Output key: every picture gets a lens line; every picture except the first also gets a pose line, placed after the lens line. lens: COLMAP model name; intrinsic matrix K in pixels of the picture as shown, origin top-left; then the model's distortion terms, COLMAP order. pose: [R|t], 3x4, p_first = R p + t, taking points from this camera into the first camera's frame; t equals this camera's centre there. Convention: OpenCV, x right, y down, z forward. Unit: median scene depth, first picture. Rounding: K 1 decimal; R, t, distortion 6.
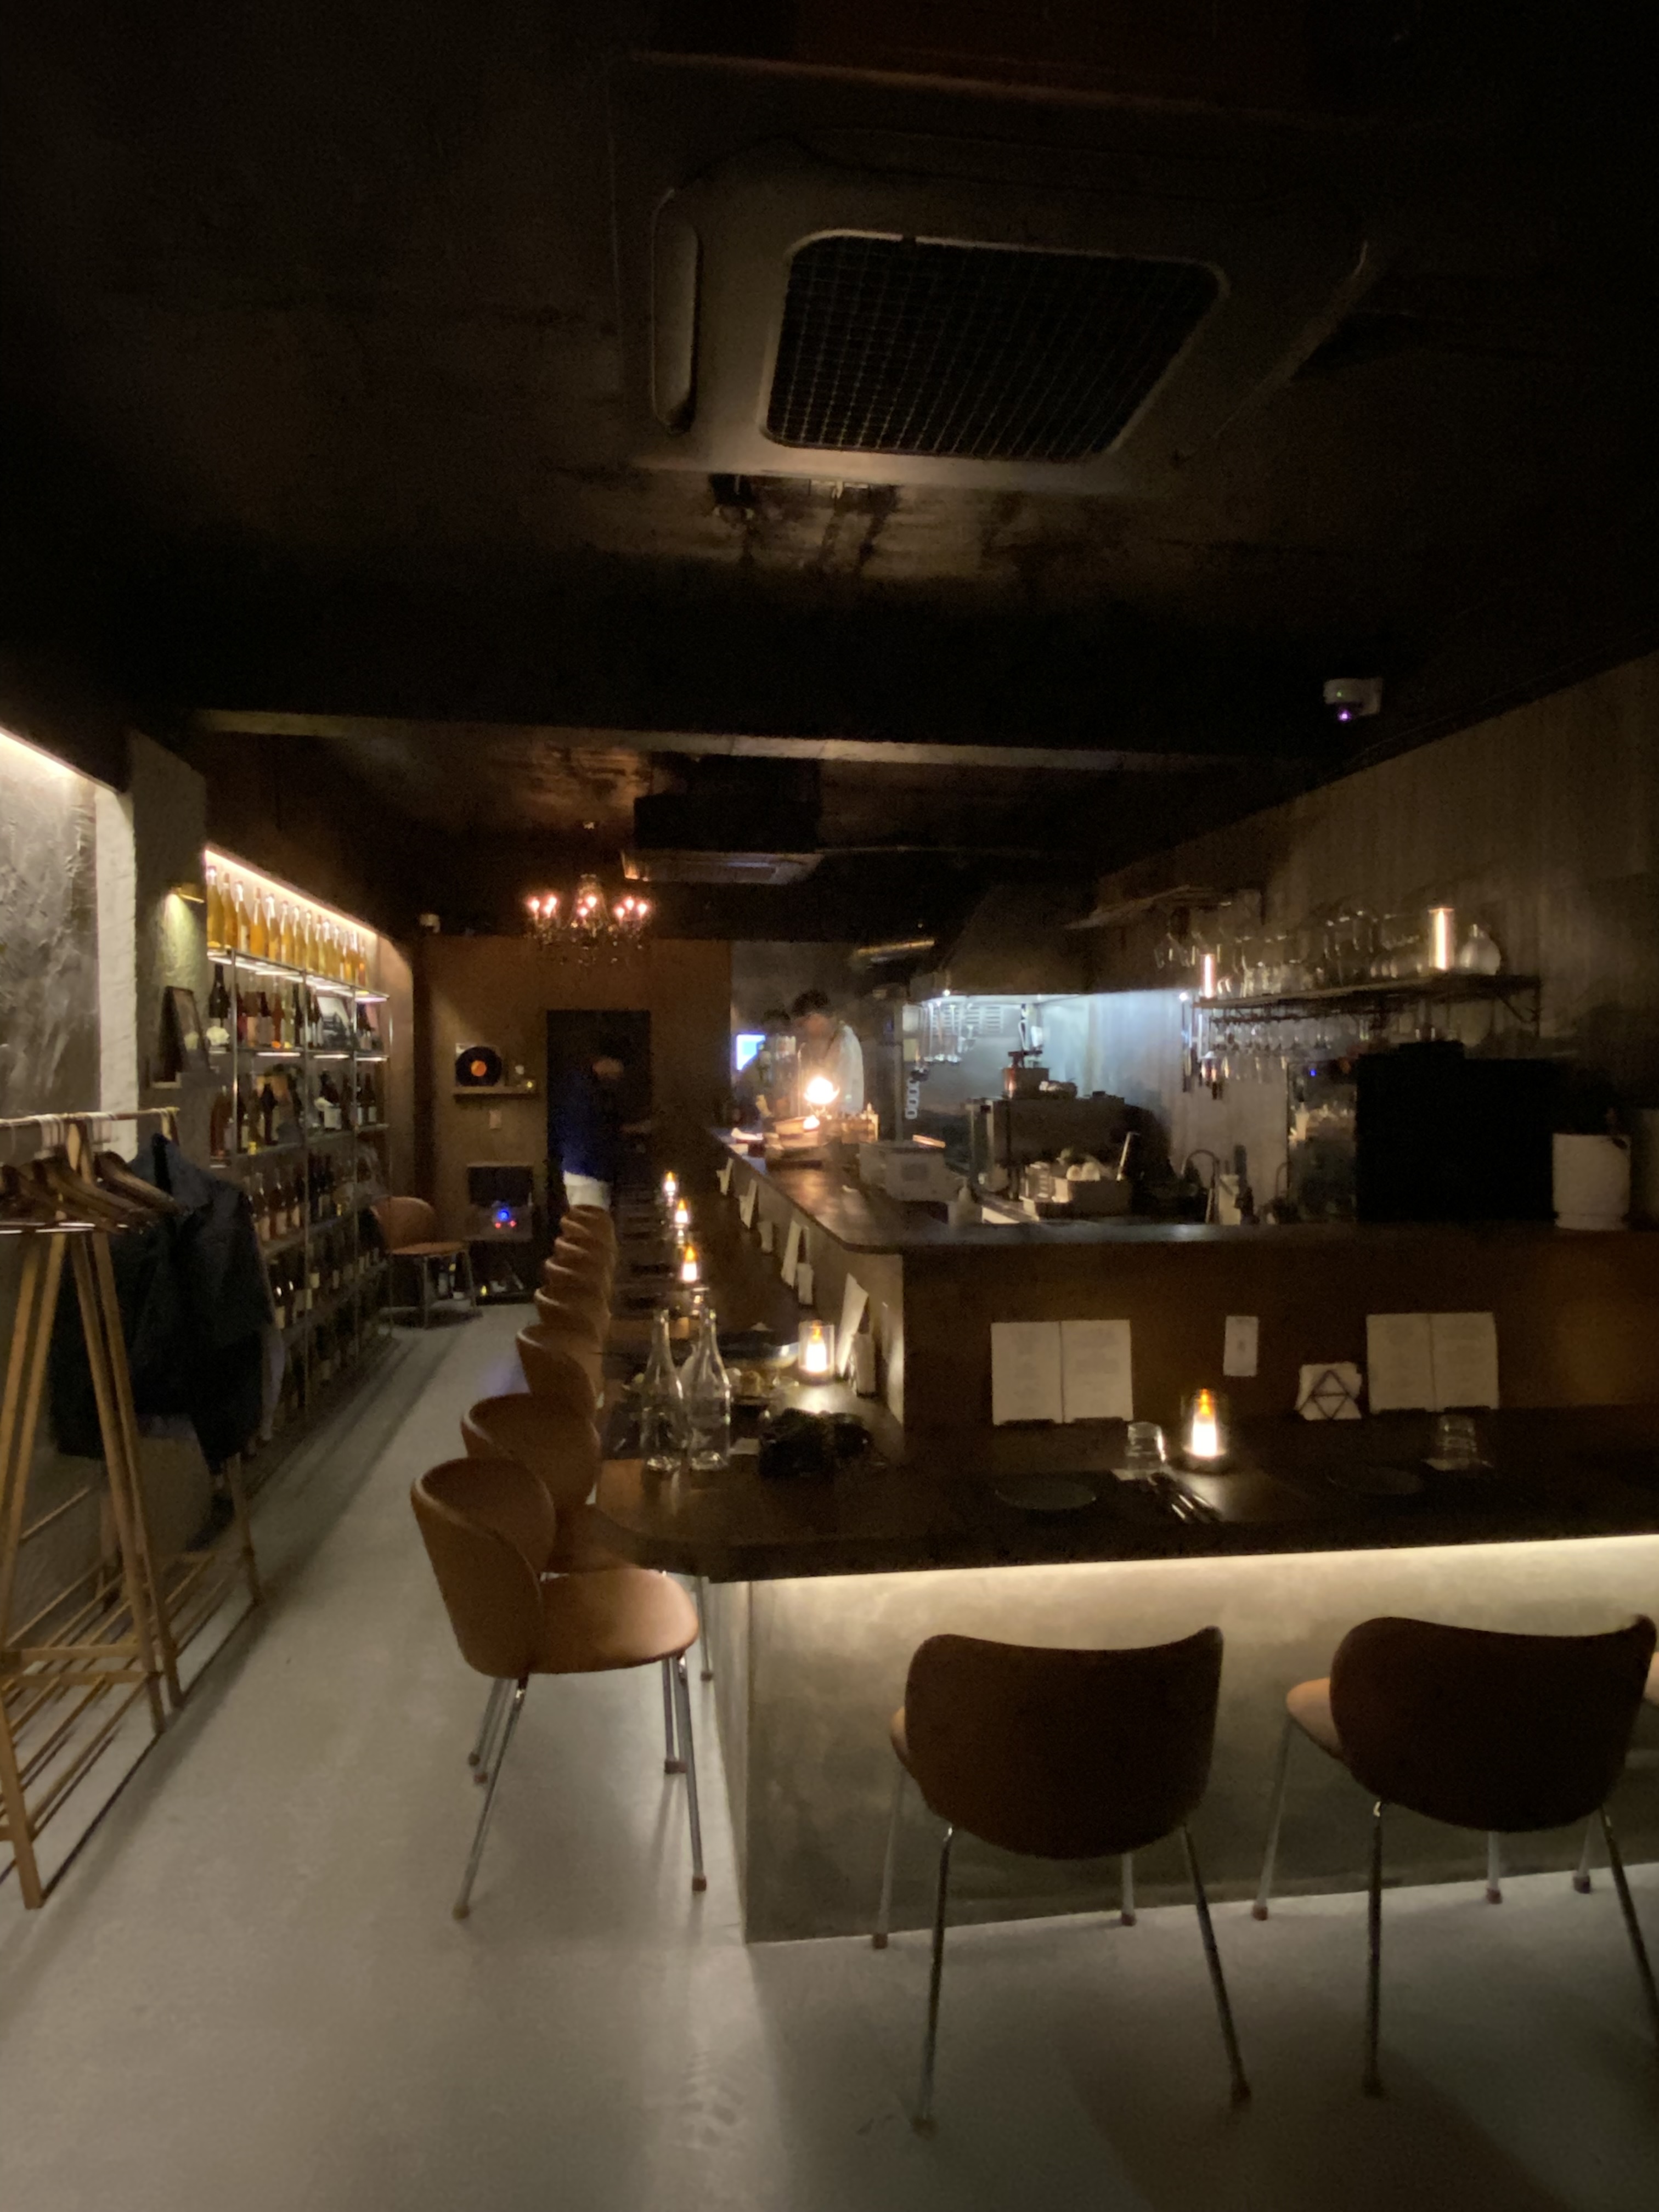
lens RADIAL K [[1428.7, 0, 836.5], [0, 1428.7, 1102.3], [0, 0, 1]] dist [0.073054, 0.000220]
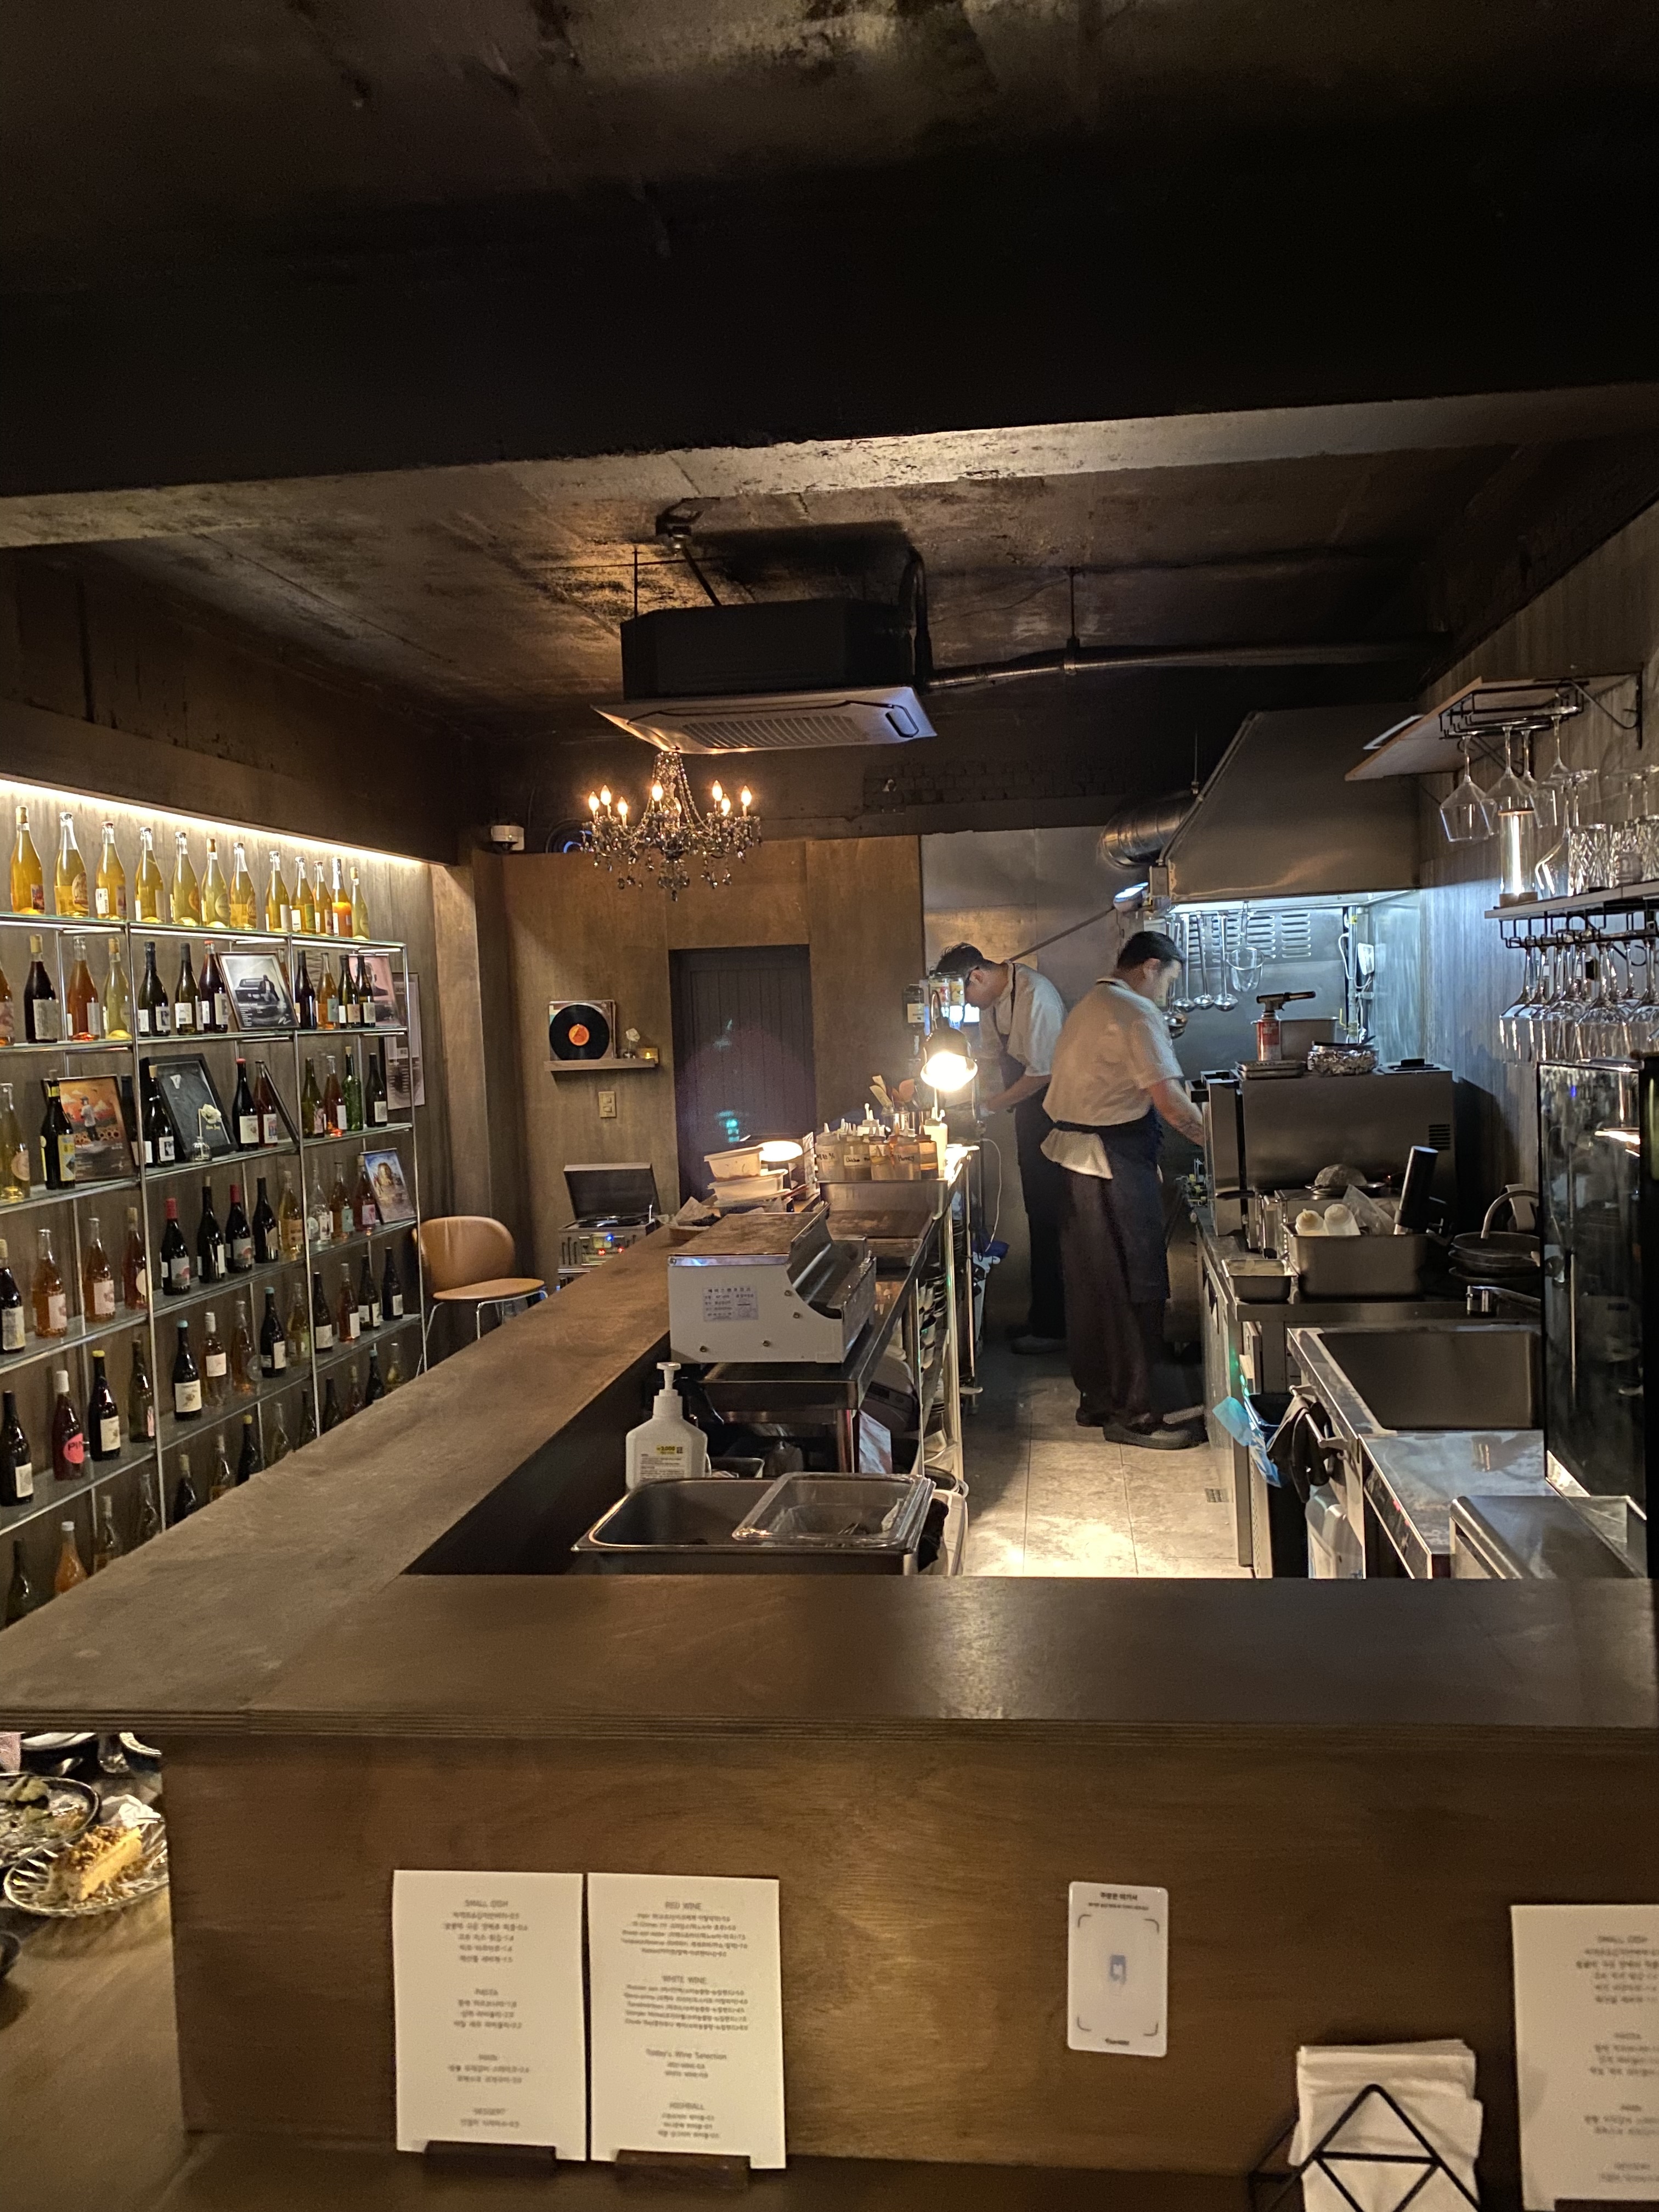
lens RADIAL K [[1741.1, 0, 824.2], [0, 1741.1, 1097.8], [0, 0, 1]] dist [-0.012761, -0.003566]
pose [[0.962735, -0.023073, -0.269460, 0.152406], [0.033224, 0.998897, 0.033171, -0.024713], [0.268397, -0.040887, 0.962440, 0.274739]]
